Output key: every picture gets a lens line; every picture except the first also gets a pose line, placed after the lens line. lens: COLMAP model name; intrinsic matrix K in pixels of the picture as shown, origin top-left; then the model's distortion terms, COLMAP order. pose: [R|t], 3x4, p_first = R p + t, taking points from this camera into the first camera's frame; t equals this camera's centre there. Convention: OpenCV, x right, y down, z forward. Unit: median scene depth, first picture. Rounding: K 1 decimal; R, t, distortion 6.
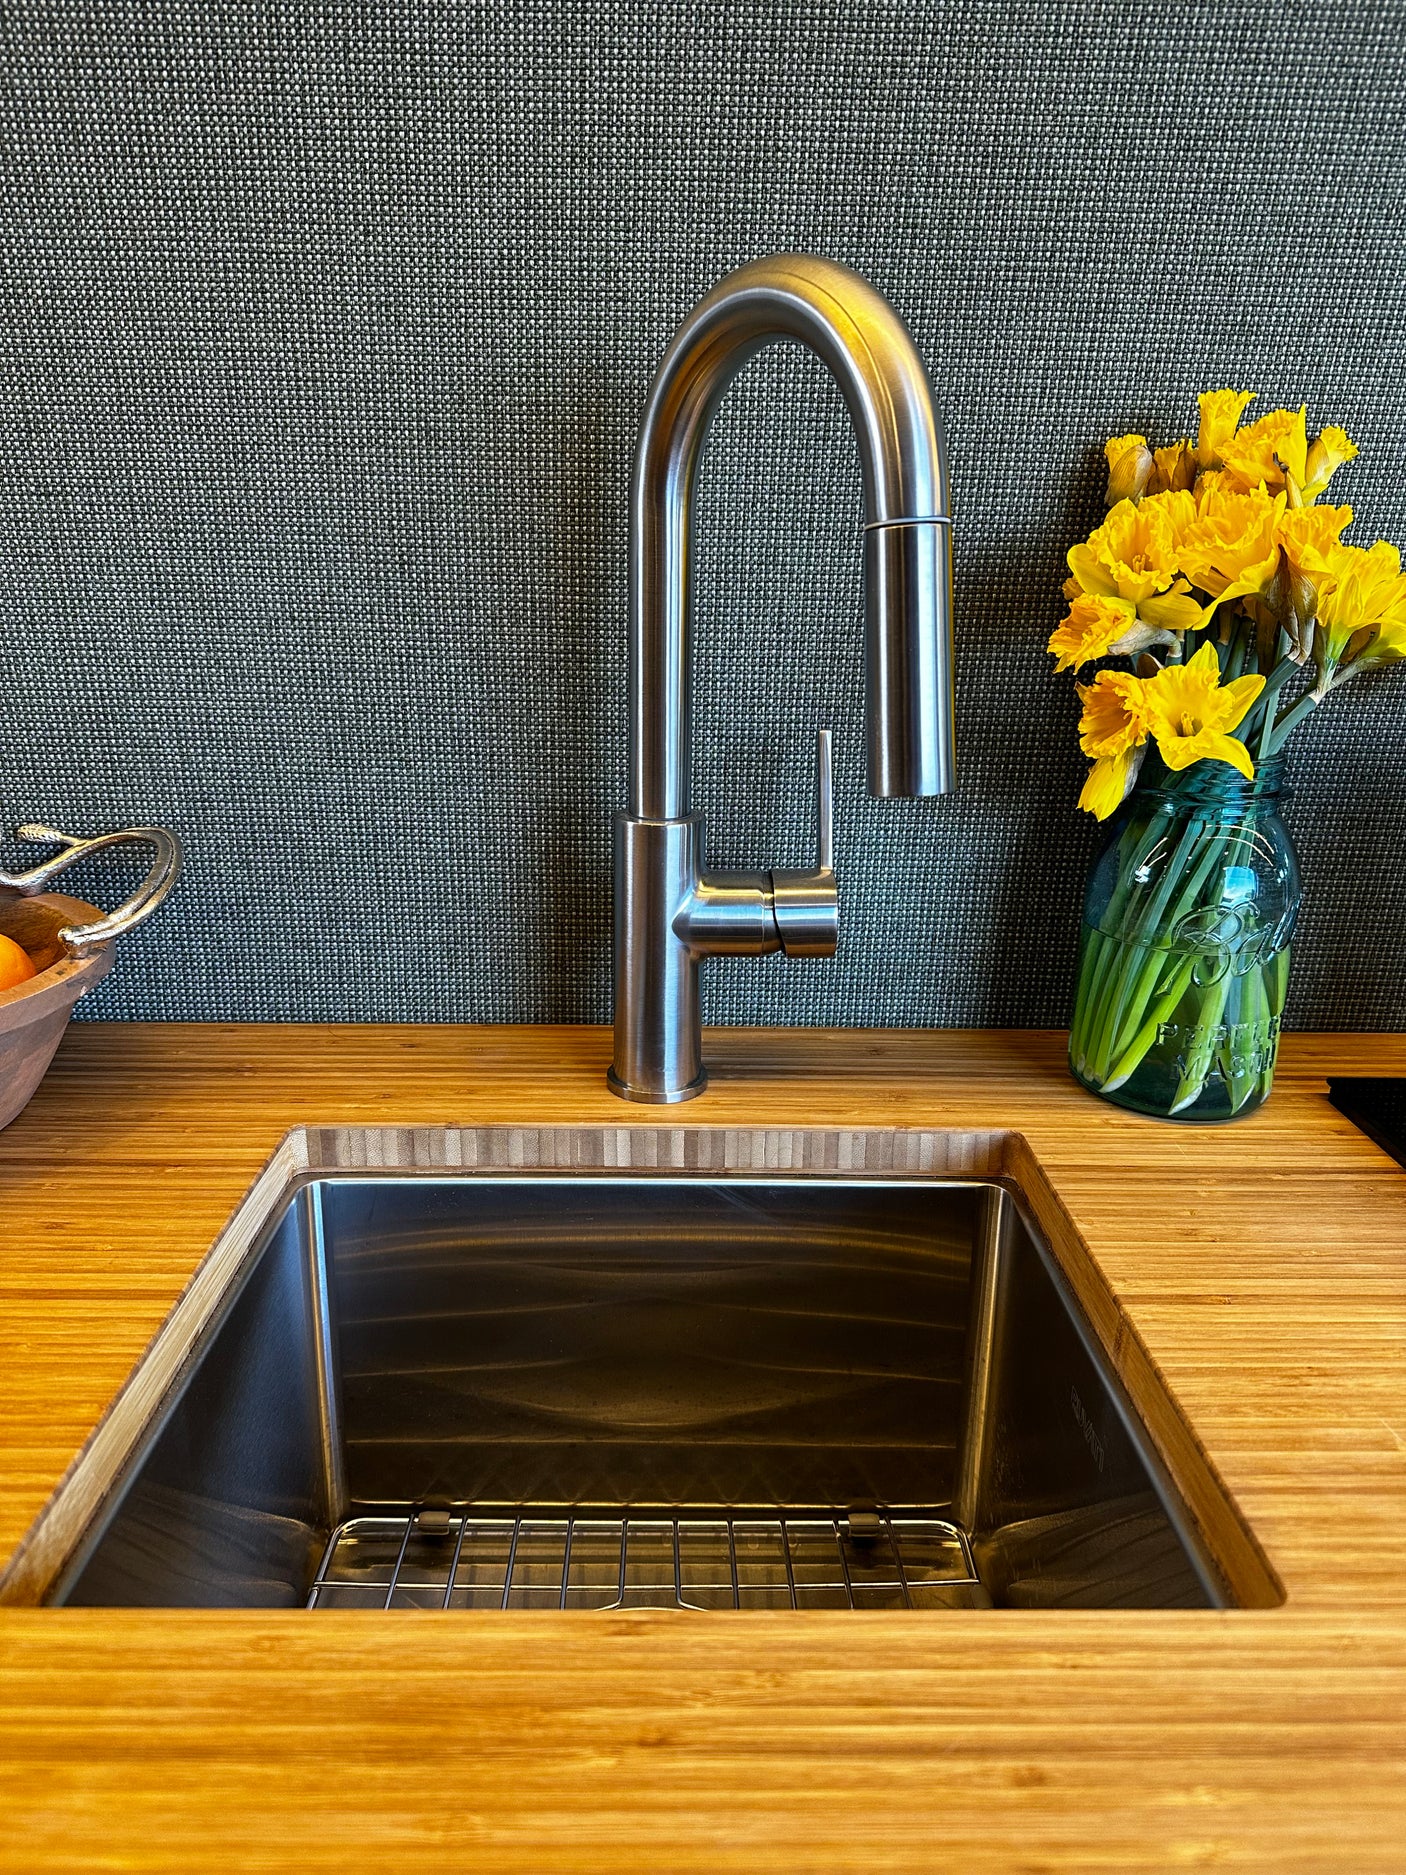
lens RADIAL K [[1388.5, 0, 703.0], [0, 1388.5, 937.5], [0, 0, 1]] dist [0.093735, -0.107399]
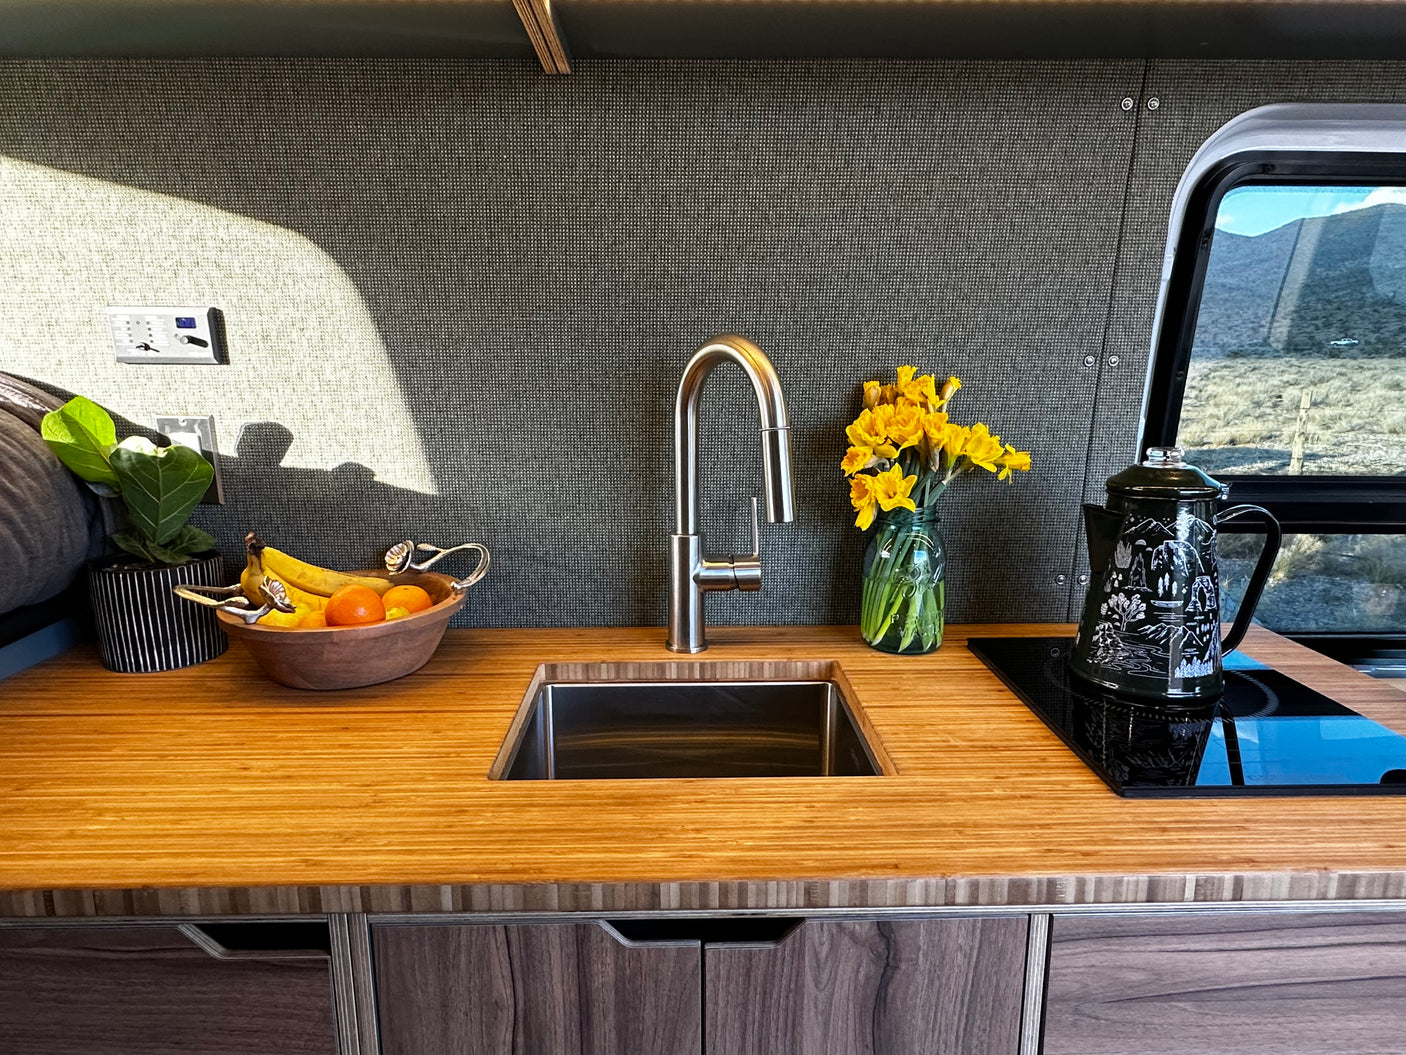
lens RADIAL K [[1032.4, 0, 703.0], [0, 1032.4, 527.5], [0, 0, 1]] dist [0.083607, -0.099784]
pose [[0.999744, -0.019526, 0.011420, -0.023047], [0.020632, 0.994104, -0.106449, 0.096641], [-0.009274, 0.106658, 0.994253, -0.815196]]
